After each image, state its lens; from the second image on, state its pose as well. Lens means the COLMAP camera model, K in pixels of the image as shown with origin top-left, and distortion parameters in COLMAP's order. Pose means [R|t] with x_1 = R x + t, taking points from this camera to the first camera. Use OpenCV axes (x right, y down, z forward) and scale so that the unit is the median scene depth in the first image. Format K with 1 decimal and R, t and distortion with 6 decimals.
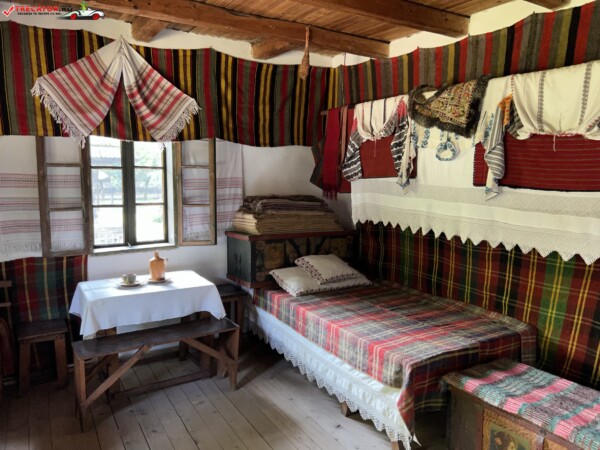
lens RADIAL K [[453.9, 0, 297.4], [0, 453.9, 227.9], [0, 0, 1]] dist [0.044457, -0.049448]
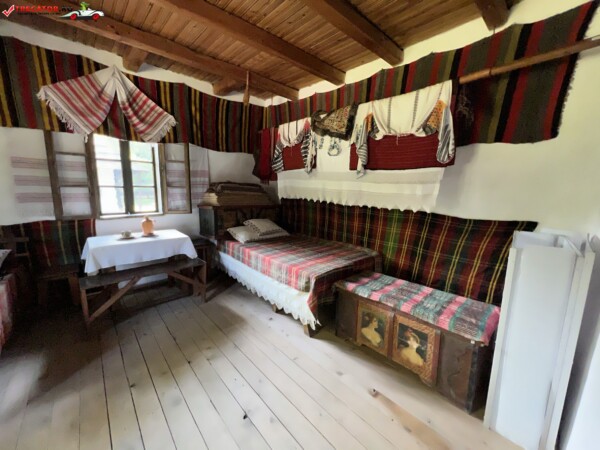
lens RADIAL K [[241.2, 0, 300.5], [0, 241.2, 227.4], [0, 0, 1]] dist [-0.005276, 0.001575]
pose [[0.978518, -0.020092, 0.205182, 0.022081], [0.009815, 0.998651, 0.050980, 0.063935], [-0.205930, -0.047870, 0.977395, 0.150810]]
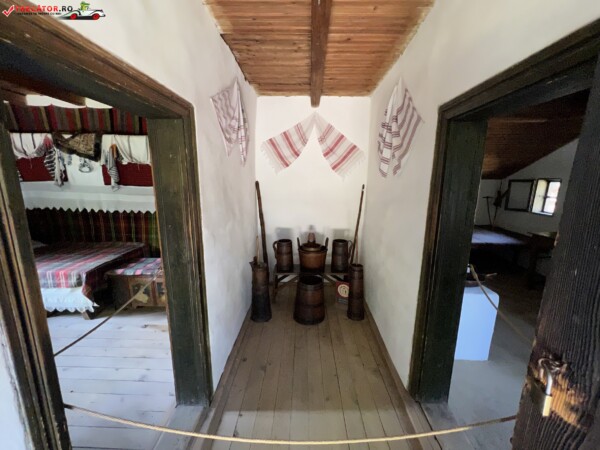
lens RADIAL K [[241.2, 0, 301.4], [0, 241.2, 224.3], [0, 0, 1]] dist [-0.005276, 0.001575]
pose [[0.527403, -0.172099, 0.832002, -0.083863], [0.098036, 0.985056, 0.141614, 0.016843], [-0.843940, 0.006878, 0.536393, -0.331936]]
